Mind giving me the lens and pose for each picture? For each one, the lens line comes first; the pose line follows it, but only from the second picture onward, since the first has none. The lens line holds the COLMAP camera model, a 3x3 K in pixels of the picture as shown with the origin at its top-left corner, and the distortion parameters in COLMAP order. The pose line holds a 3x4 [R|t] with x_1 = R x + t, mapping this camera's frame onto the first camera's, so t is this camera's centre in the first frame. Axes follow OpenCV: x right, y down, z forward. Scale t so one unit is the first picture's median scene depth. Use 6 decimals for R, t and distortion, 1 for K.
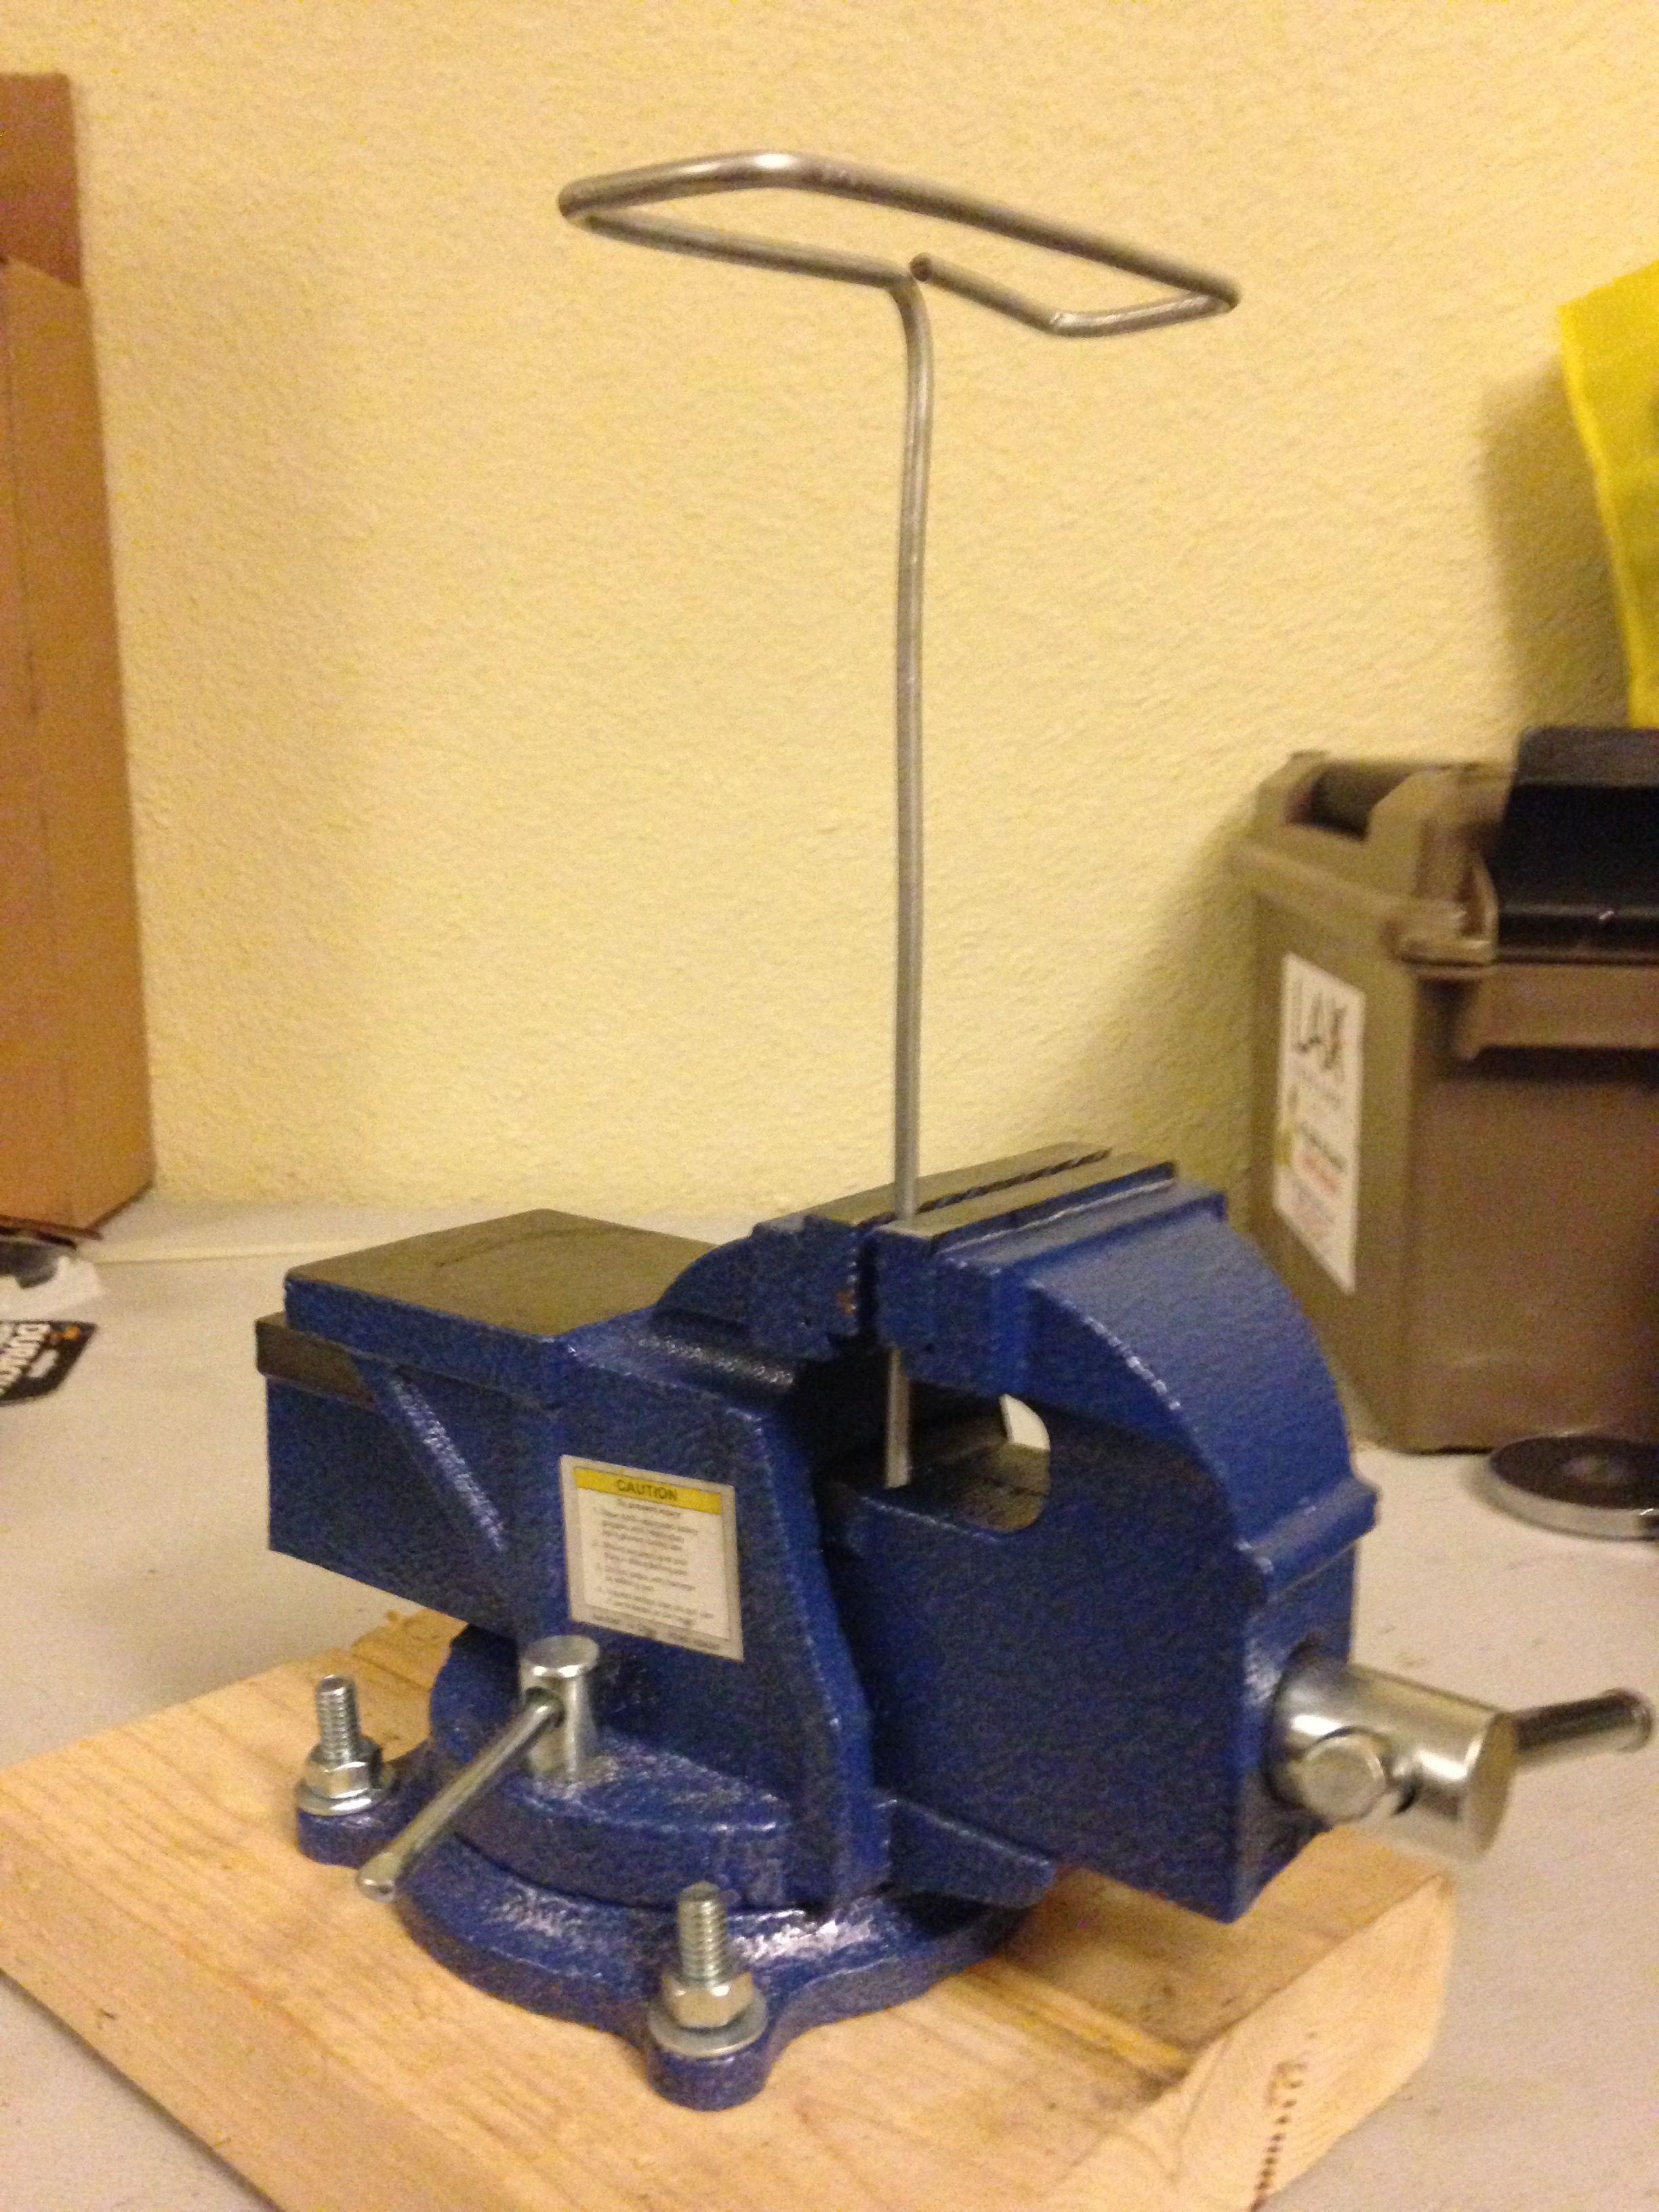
lens RADIAL K [[2015.7, 0, 829.5], [0, 2015.7, 1106.0], [0, 0, 1]] dist [0.212066, -0.291505]
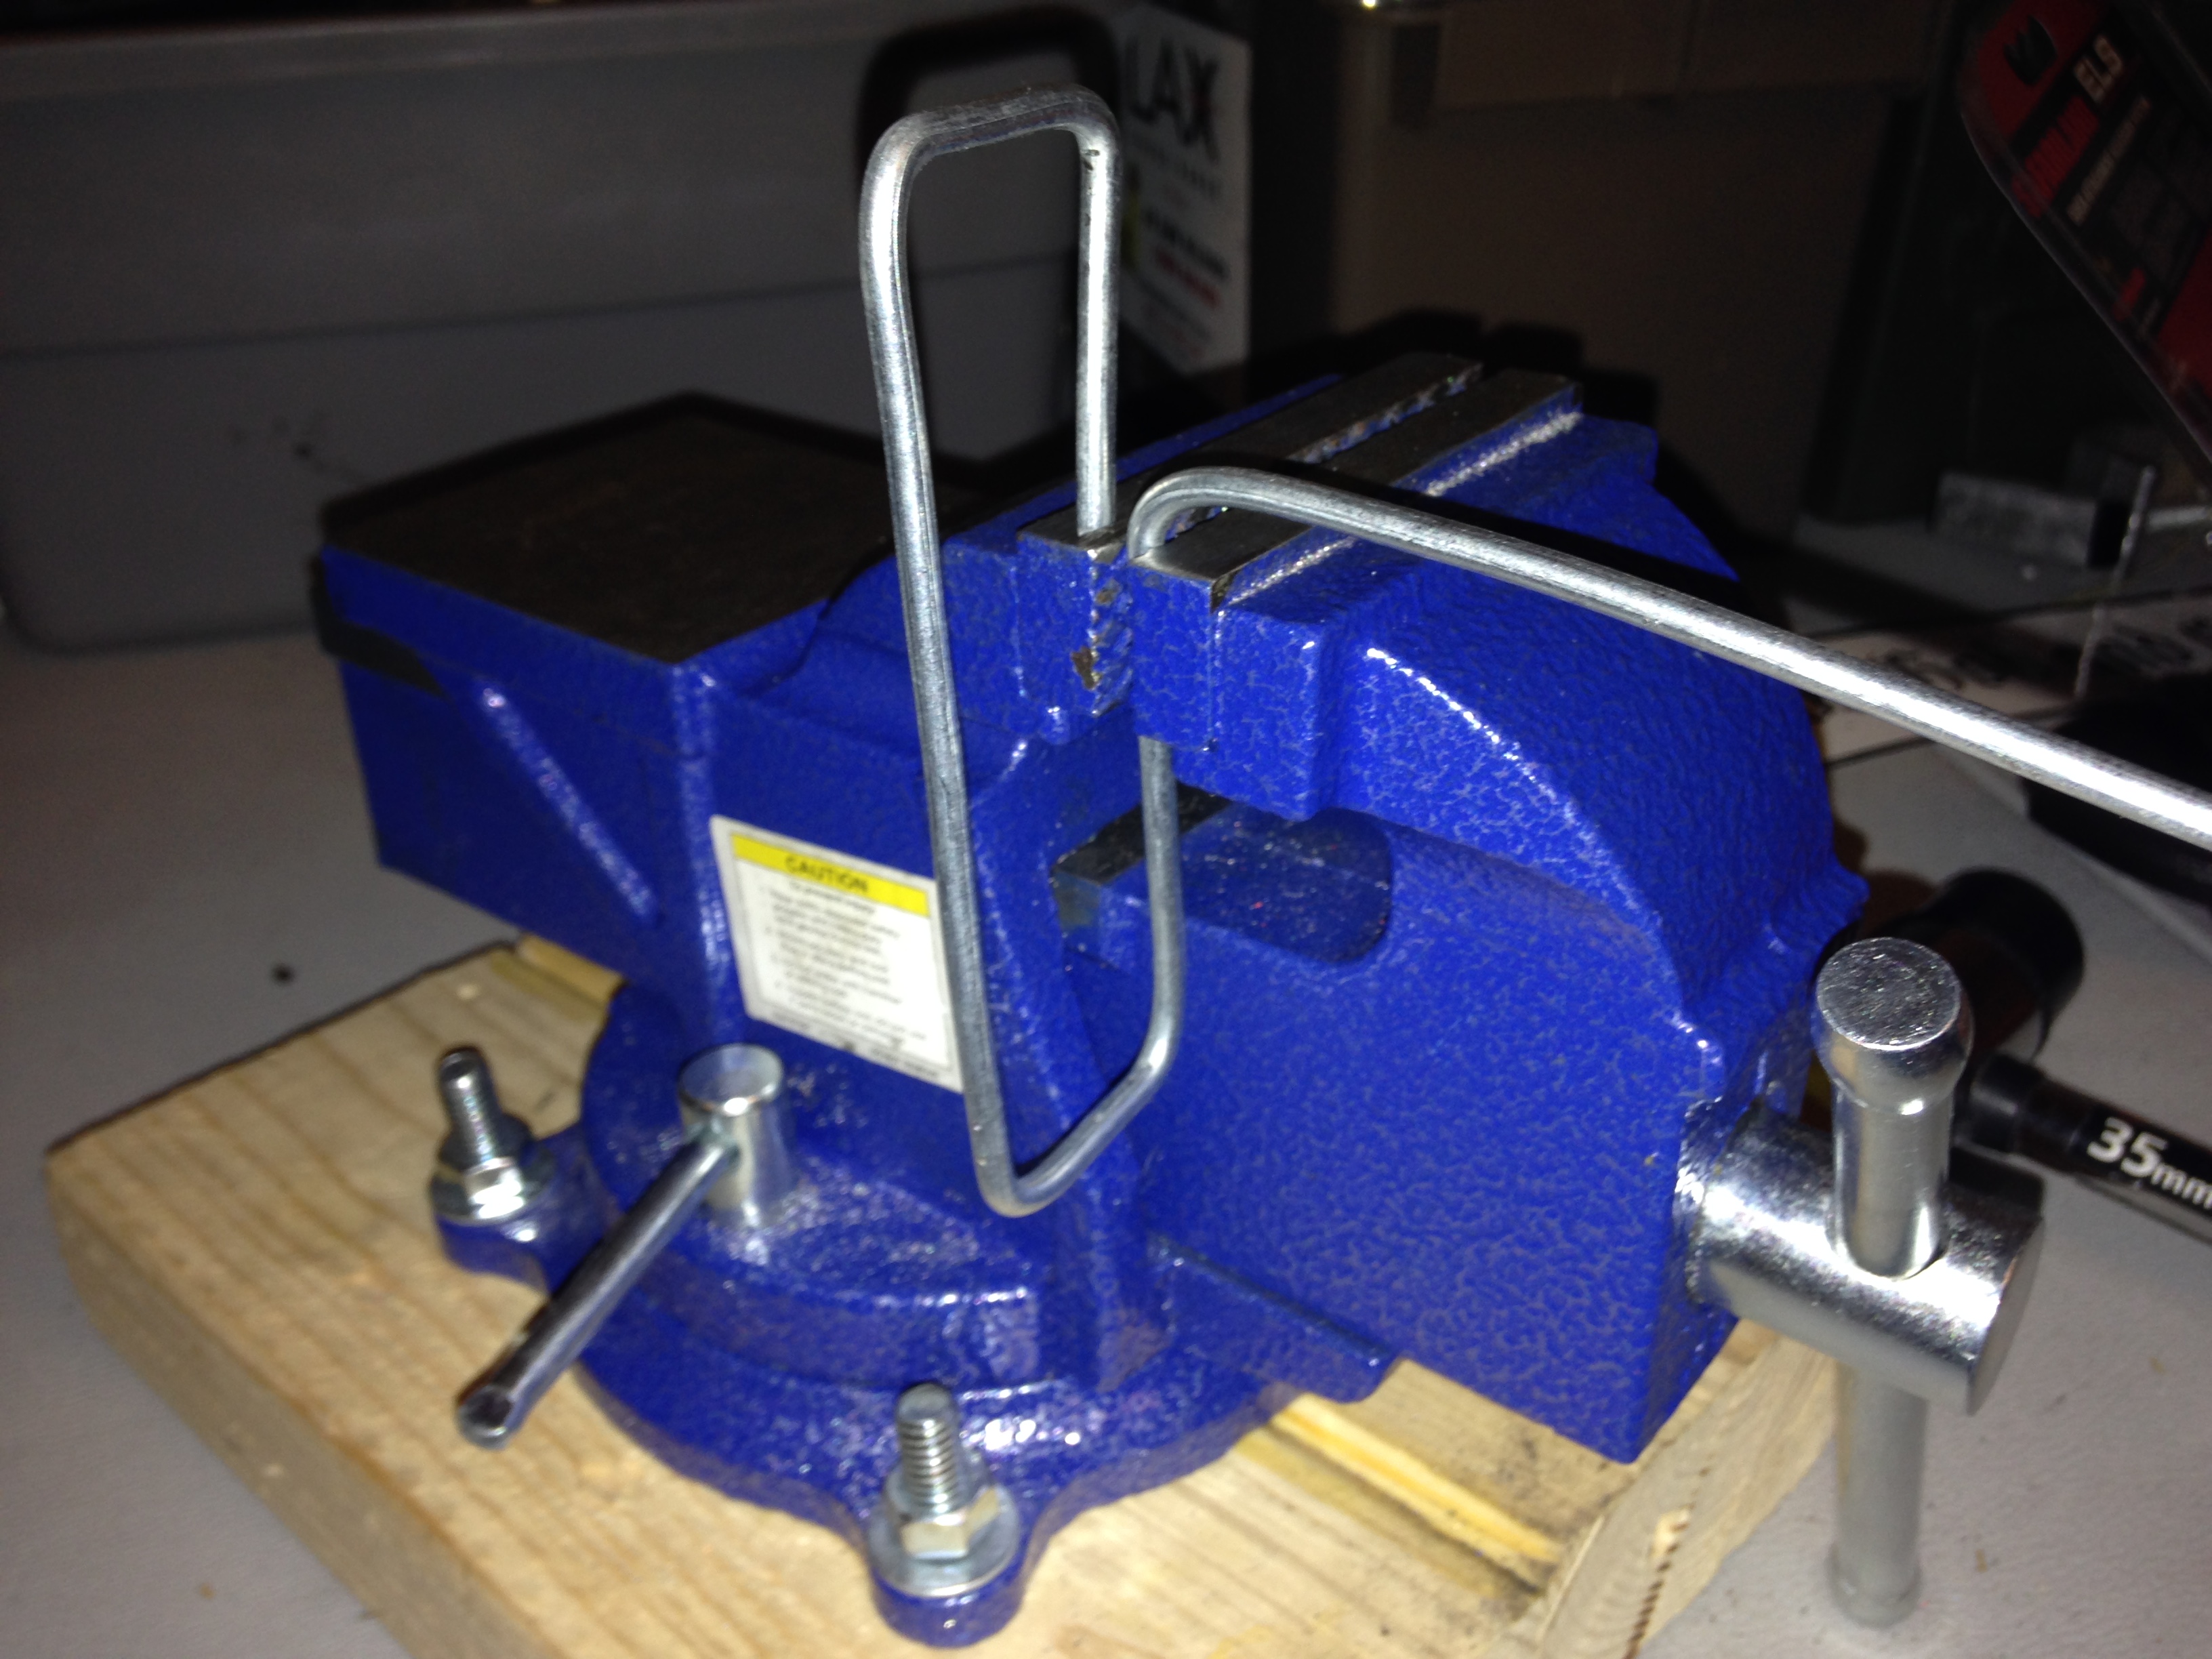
lens RADIAL K [[2101.6, 0, 1106.0], [0, 2101.6, 829.5], [0, 0, 1]] dist [0.237622, -0.332930]
pose [[0.999438, -0.030767, -0.013318, 0.020149], [0.033405, 0.947573, 0.317789, -0.062653], [0.002842, -0.318055, 0.948068, 0.295326]]
